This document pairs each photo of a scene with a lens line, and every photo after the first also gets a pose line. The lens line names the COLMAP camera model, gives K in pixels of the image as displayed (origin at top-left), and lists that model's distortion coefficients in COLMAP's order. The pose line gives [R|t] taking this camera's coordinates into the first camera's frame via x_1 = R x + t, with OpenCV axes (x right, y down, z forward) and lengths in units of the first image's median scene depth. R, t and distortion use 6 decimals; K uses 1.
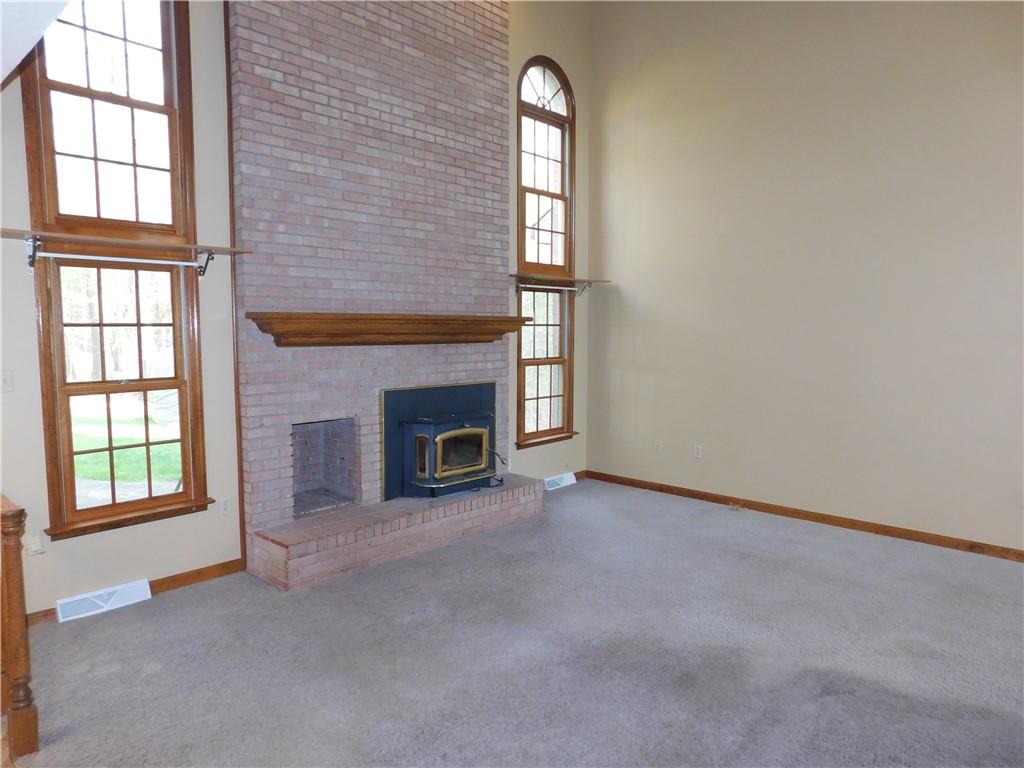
lens RADIAL K [[667.5, 0, 512.0], [0, 667.5, 384.0], [0, 0, 1]] dist [-0.063834, 0.046450]
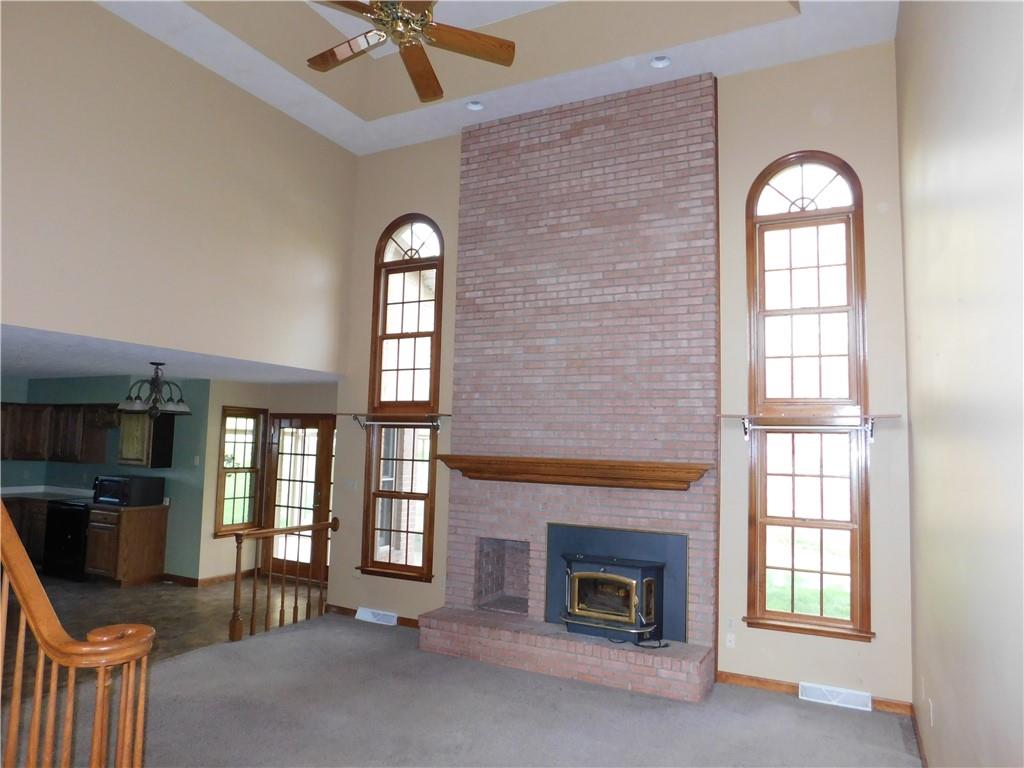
lens RADIAL K [[667.5, 0, 512.0], [0, 667.5, 384.0], [0, 0, 1]] dist [-0.063834, 0.046450]
pose [[0.277683, -0.079645, -0.957366, 0.921389], [-0.106889, 0.987808, -0.113181, -0.092189], [0.954708, 0.133760, 0.265784, 0.596475]]
